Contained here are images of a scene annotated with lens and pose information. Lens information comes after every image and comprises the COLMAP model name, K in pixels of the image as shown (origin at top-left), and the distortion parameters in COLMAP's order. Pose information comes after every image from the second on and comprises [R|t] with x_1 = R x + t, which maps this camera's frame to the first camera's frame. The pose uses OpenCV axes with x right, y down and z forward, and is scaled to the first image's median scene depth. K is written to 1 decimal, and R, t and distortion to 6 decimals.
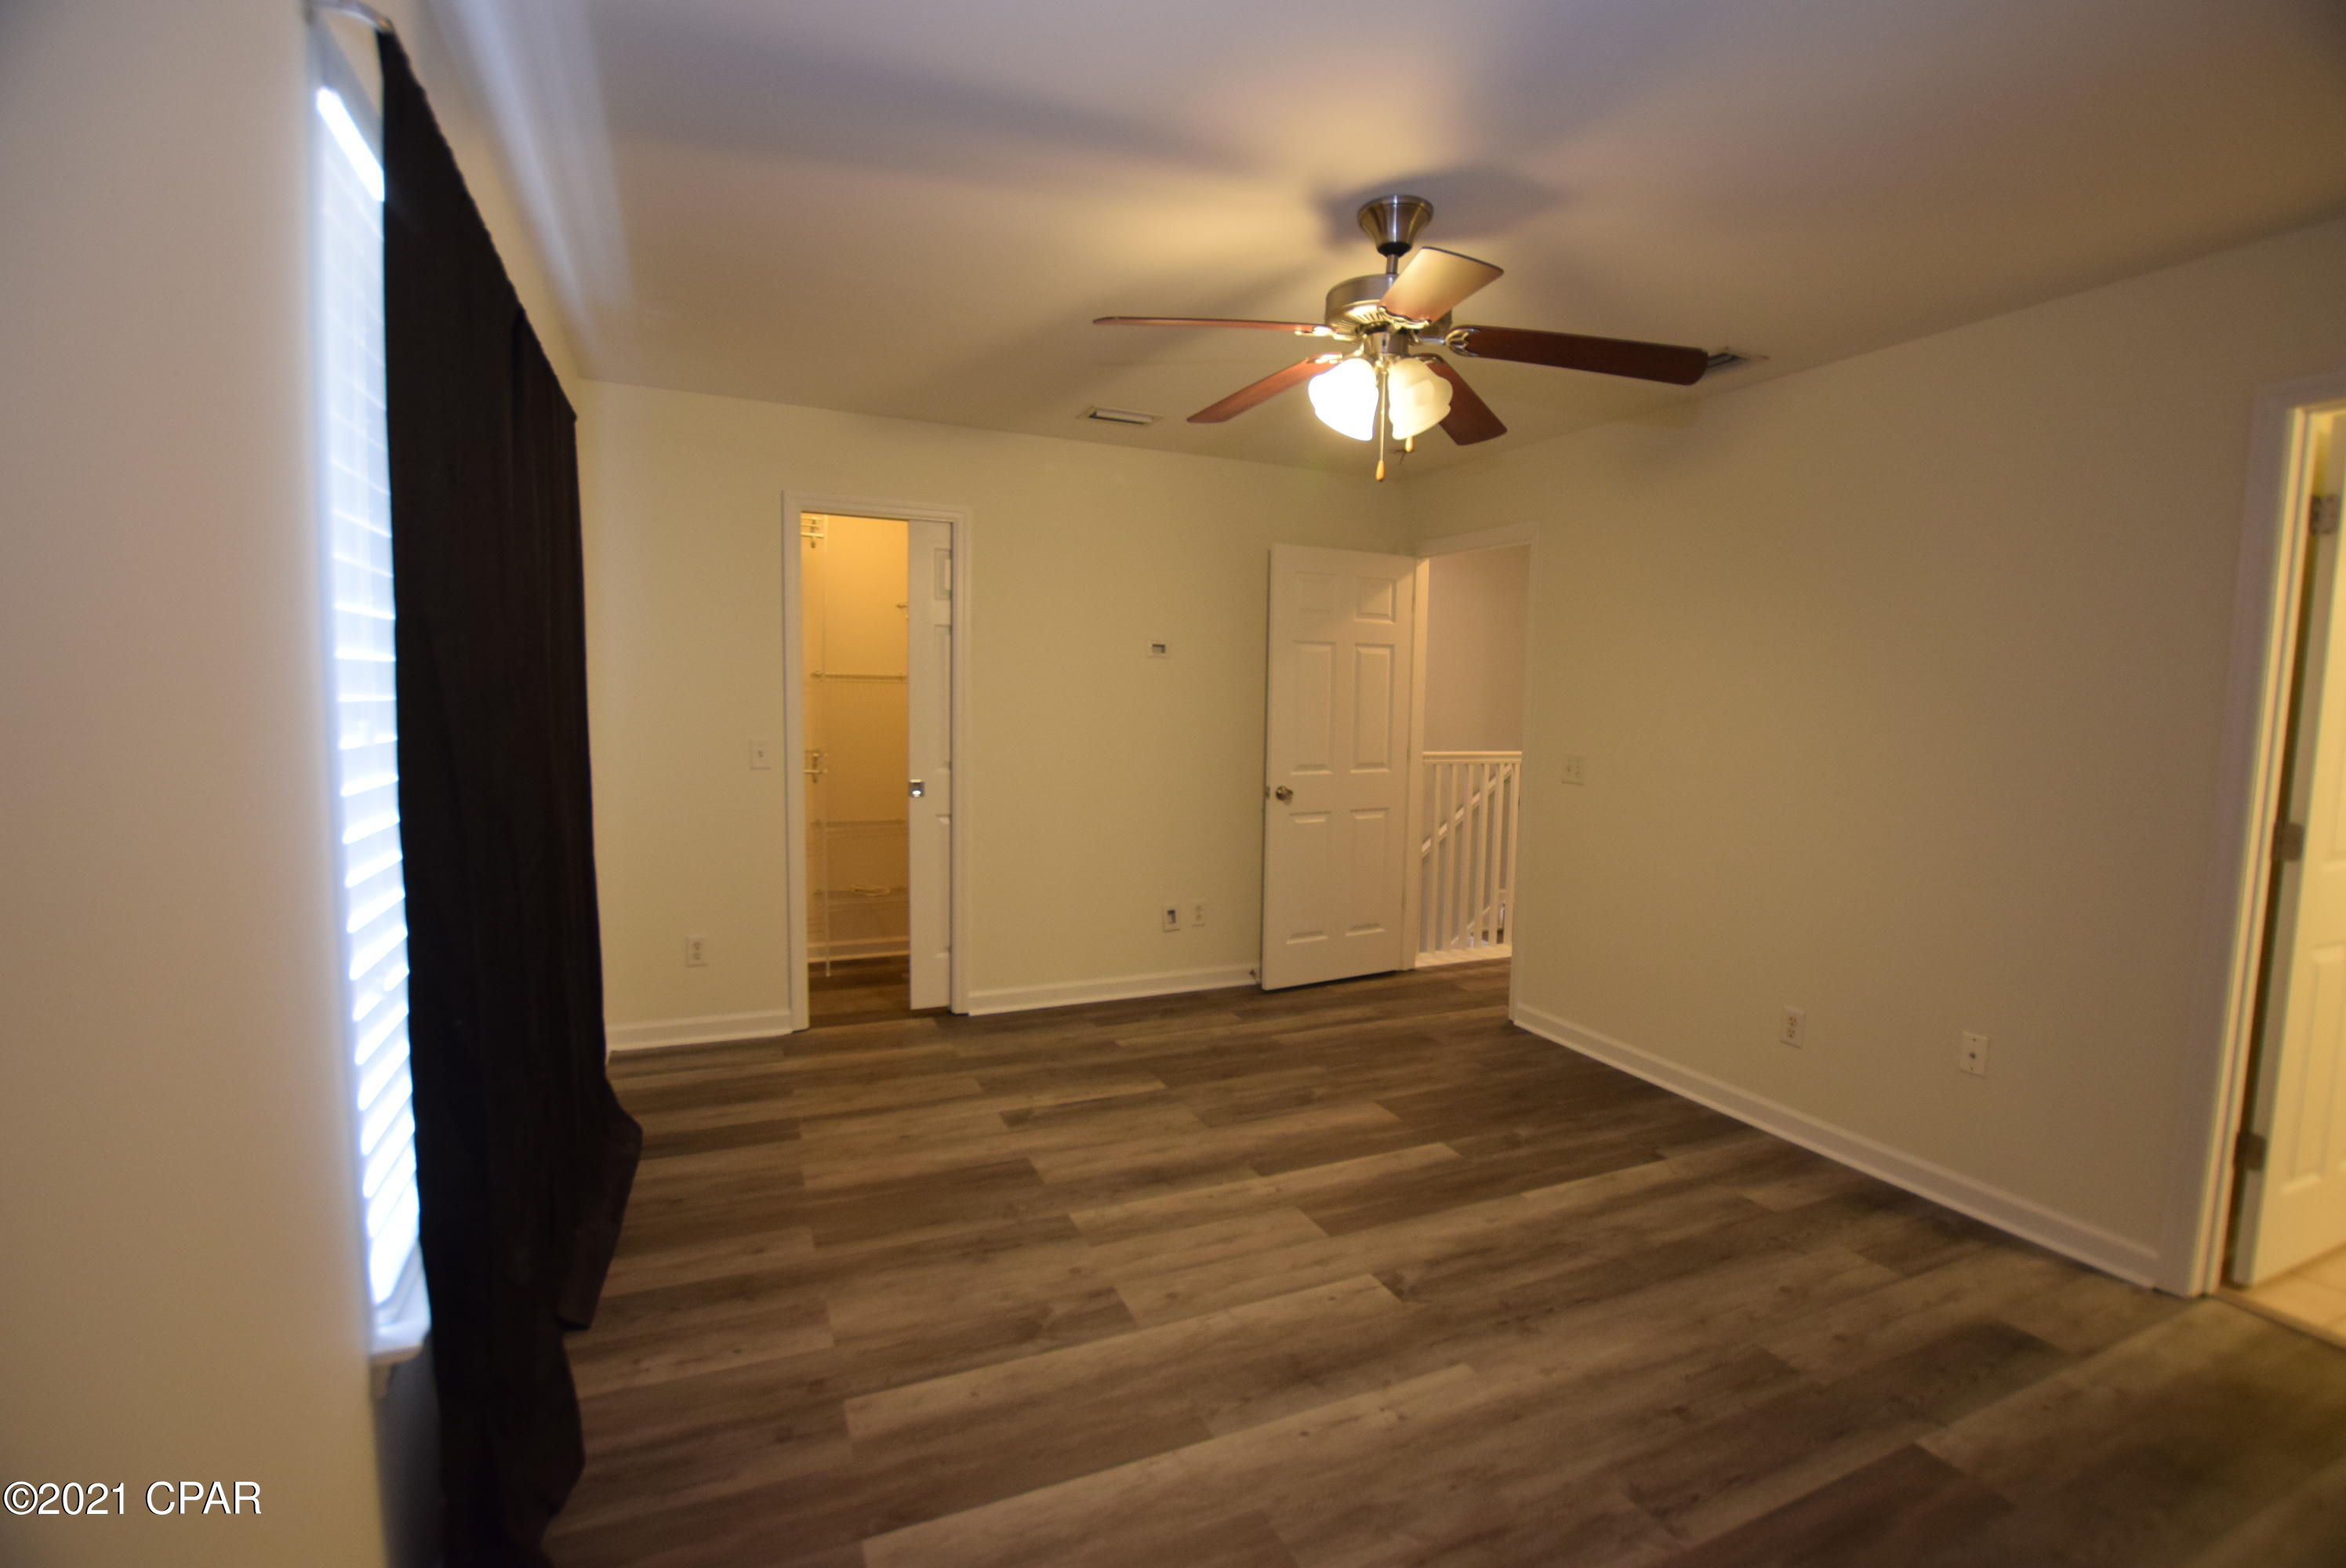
lens RADIAL K [[1034.8, 0, 1179.1], [0, 1034.8, 783.9], [0, 0, 1]] dist [-0.034336, 0.005255]
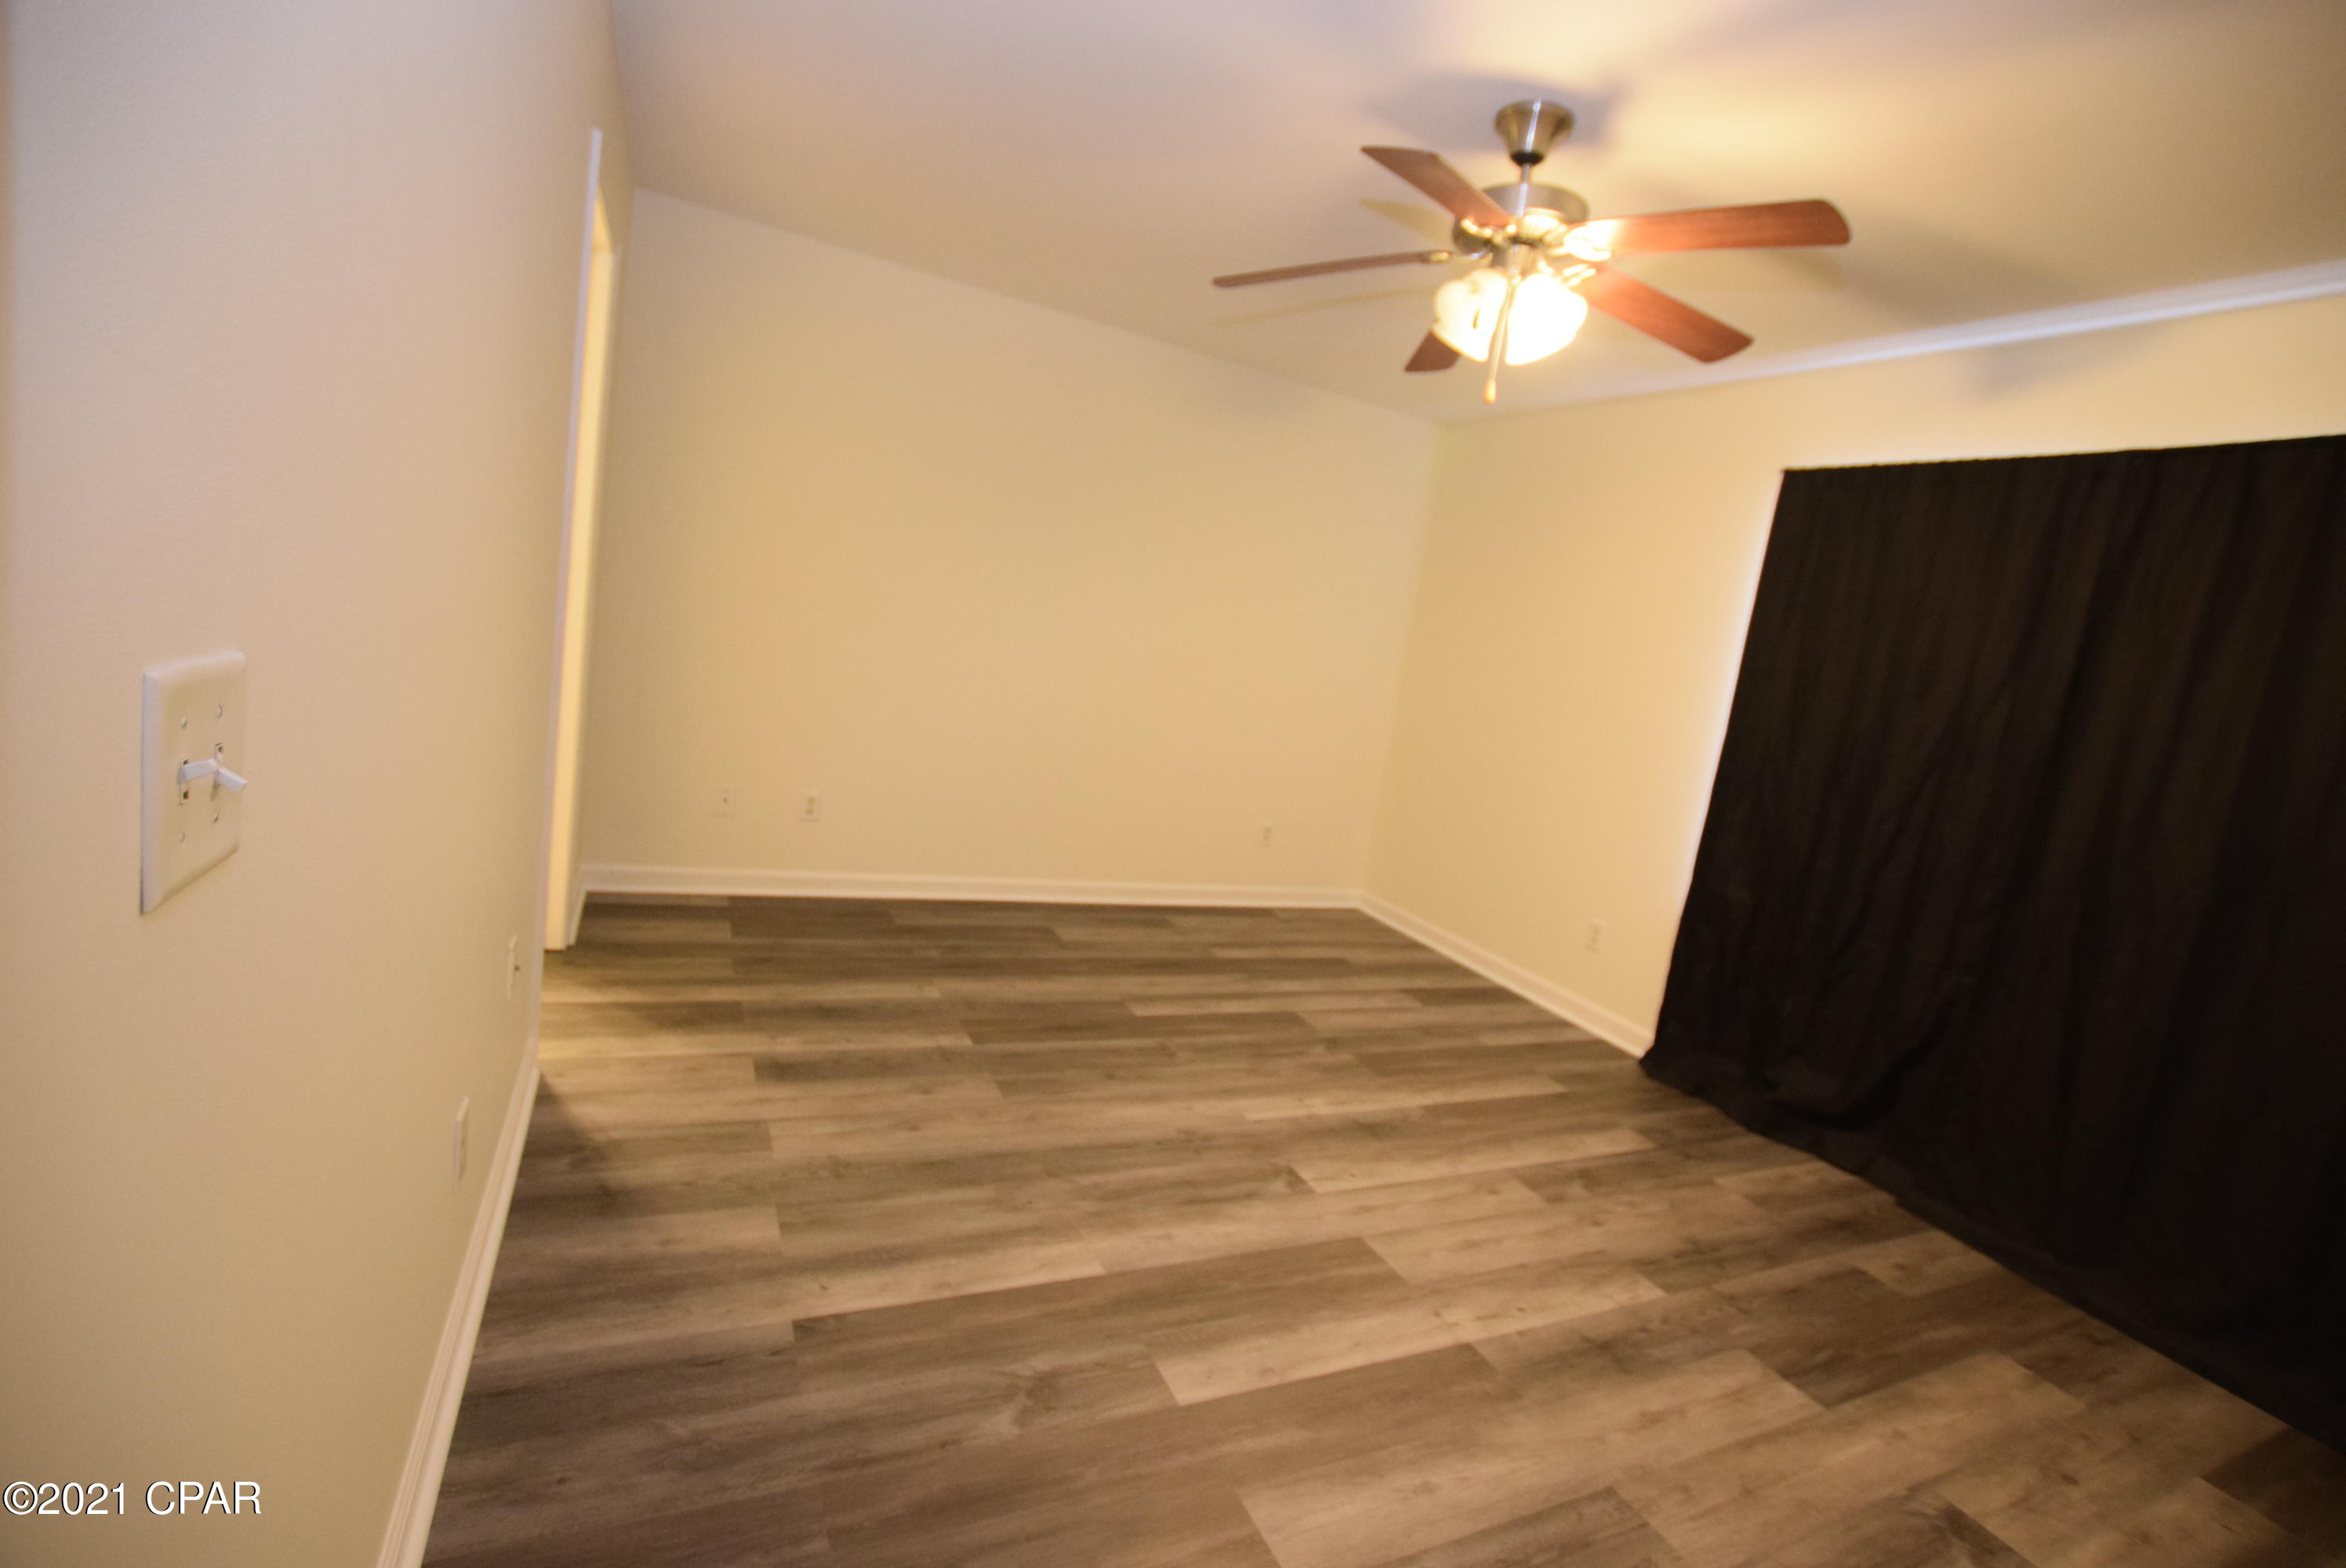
lens RADIAL K [[1034.8, 0, 1179.1], [0, 1034.8, 783.9], [0, 0, 1]] dist [-0.034336, 0.005255]
pose [[-0.984199, -0.169161, -0.052310, 0.434583], [-0.176699, 0.957286, 0.228869, -0.109951], [0.011360, 0.234496, -0.972051, 1.861592]]
